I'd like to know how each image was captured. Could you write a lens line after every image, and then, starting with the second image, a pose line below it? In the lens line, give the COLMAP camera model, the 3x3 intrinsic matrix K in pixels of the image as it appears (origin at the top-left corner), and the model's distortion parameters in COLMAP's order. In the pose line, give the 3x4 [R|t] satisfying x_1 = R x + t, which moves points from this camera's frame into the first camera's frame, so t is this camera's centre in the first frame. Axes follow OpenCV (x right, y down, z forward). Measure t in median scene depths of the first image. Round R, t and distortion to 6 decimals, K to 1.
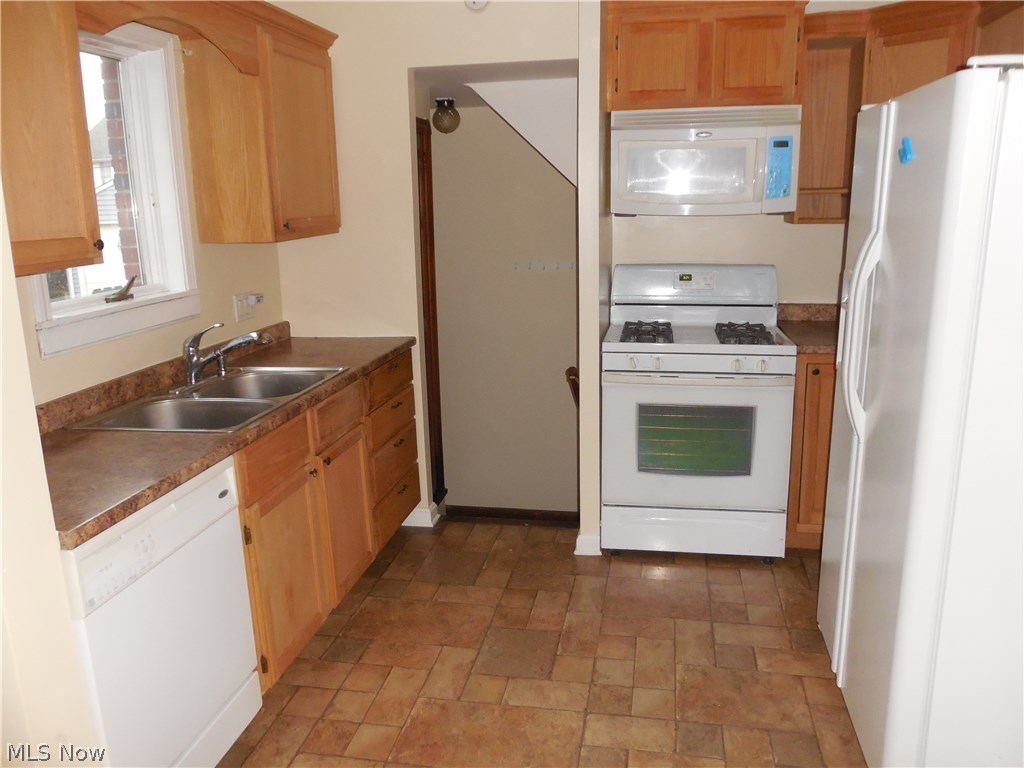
lens RADIAL K [[775.9, 0, 511.5], [0, 775.9, 383.2], [0, 0, 1]] dist [-0.057659, 0.000410]
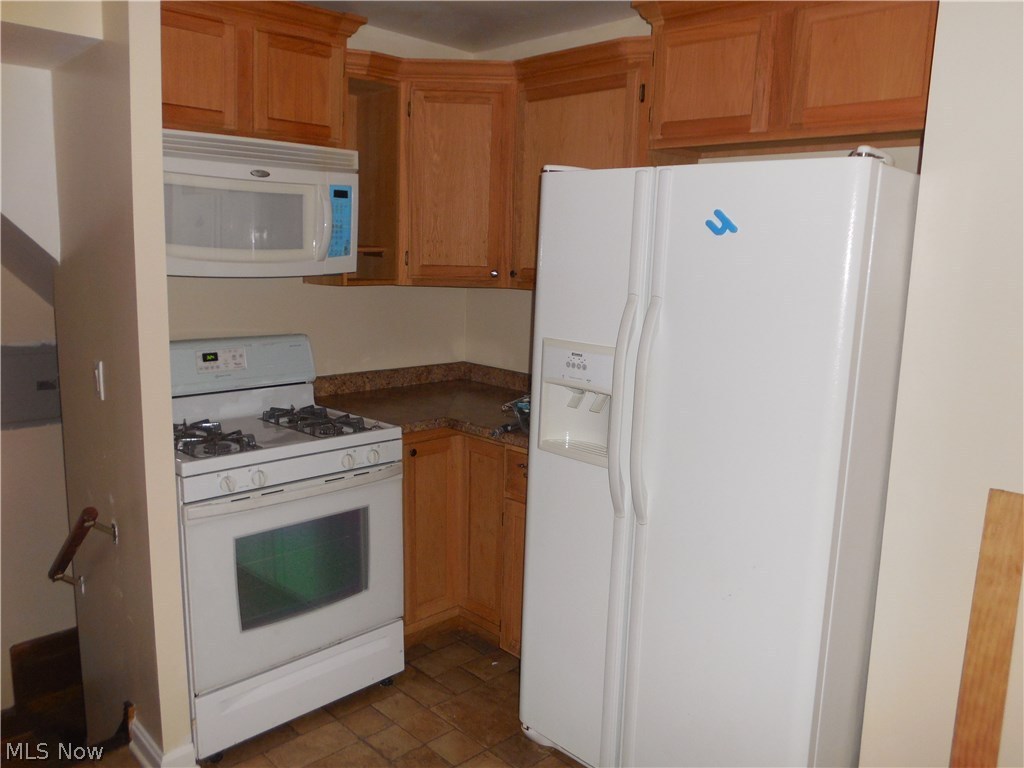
lens RADIAL K [[775.9, 0, 511.3], [0, 775.9, 384.9], [0, 0, 1]] dist [-0.057659, 0.000410]
pose [[0.575653, -0.100490, 0.811496, -0.252426], [0.155103, 0.987822, 0.012299, -0.084006], [-0.802849, 0.118786, 0.584229, 0.373045]]
